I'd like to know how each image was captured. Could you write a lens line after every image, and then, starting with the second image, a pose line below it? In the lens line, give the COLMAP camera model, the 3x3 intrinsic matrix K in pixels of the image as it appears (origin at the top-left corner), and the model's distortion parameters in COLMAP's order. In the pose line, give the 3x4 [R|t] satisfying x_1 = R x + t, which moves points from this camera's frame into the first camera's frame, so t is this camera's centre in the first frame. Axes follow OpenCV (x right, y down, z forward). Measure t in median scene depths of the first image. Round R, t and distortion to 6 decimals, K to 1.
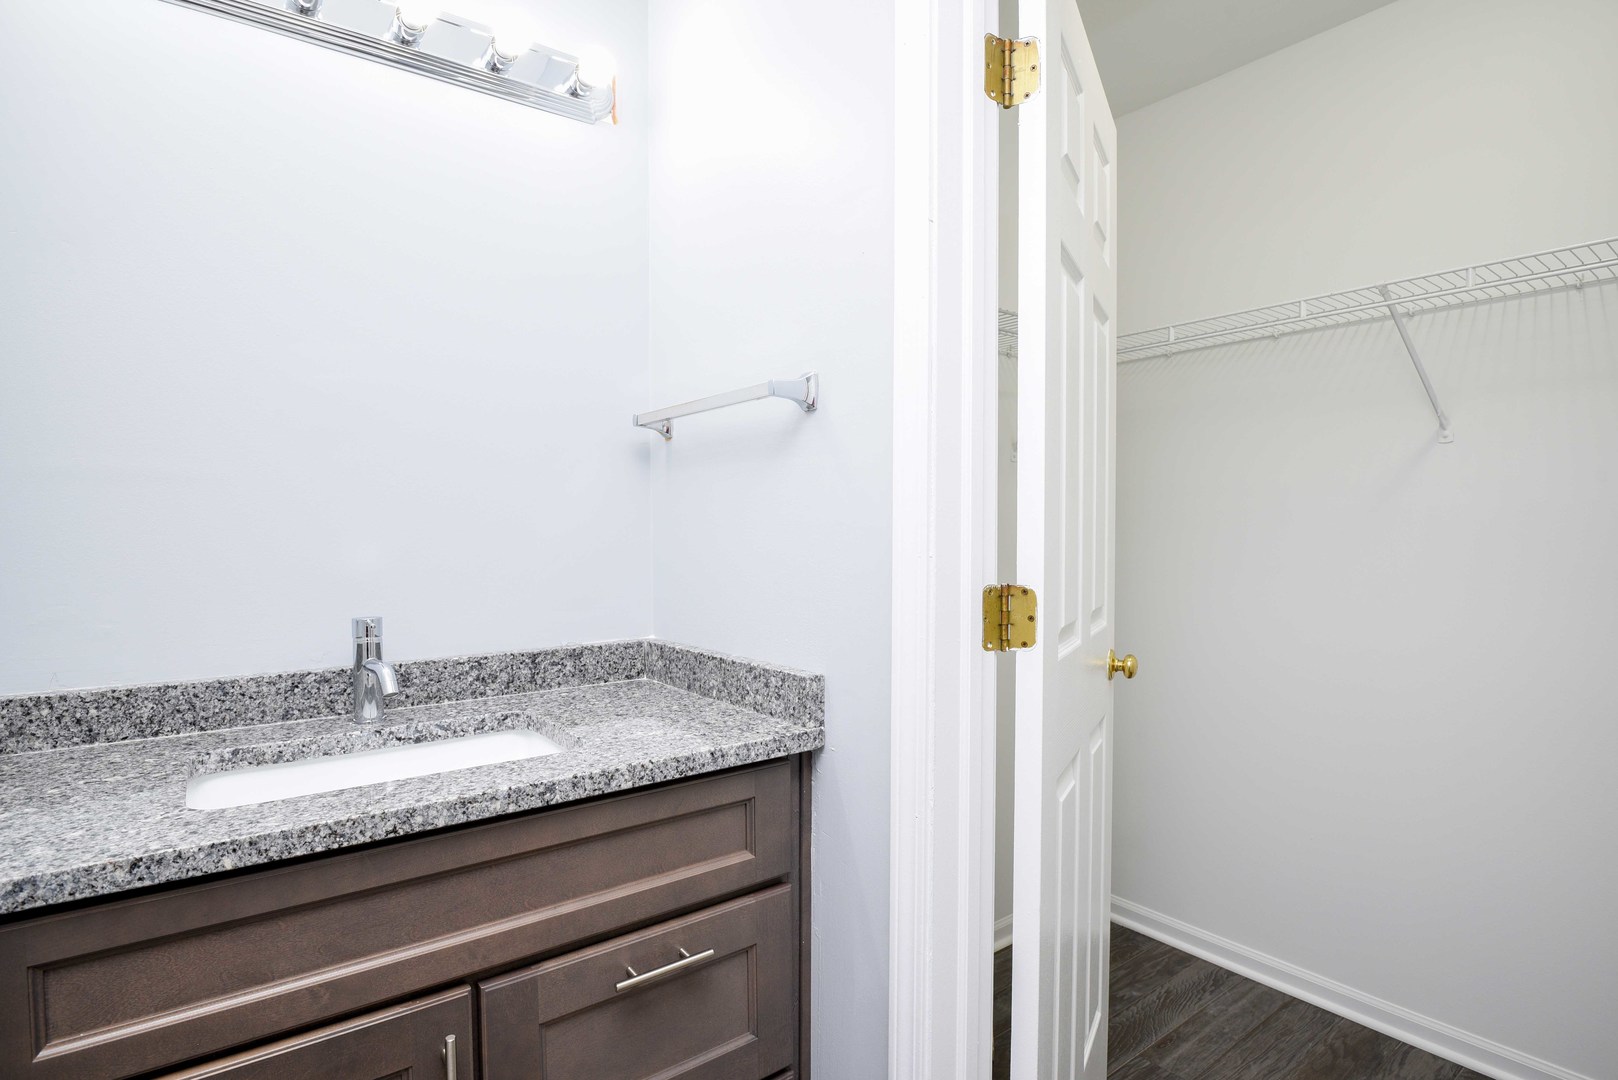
lens RADIAL K [[832.3, 0, 810.5], [0, 832.3, 539.5], [0, 0, 1]] dist [-0.033287, -0.001195]
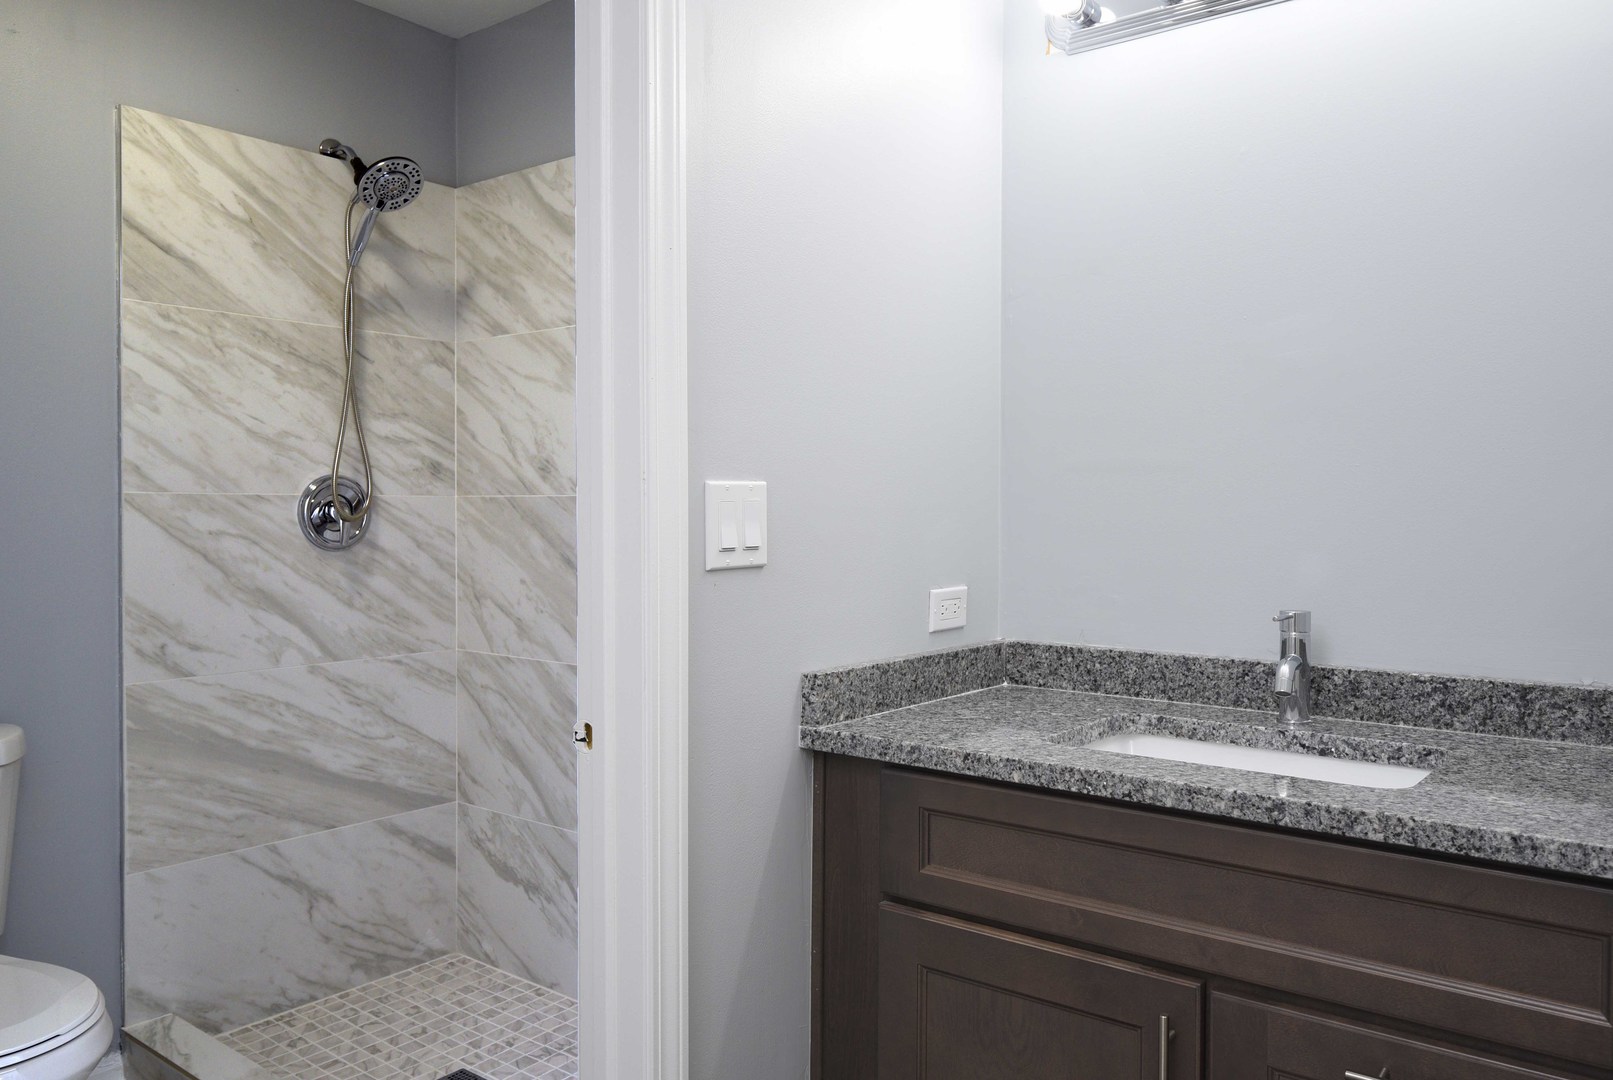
lens RADIAL K [[1162.2, 0, 807.6], [0, 1162.2, 534.4], [0, 0, 1]] dist [0.001106, -0.003425]
pose [[0.238457, 0.026975, -0.970778, 0.659593], [-0.019078, 0.999551, 0.023088, -0.012543], [0.970966, 0.013015, 0.238864, 0.165437]]
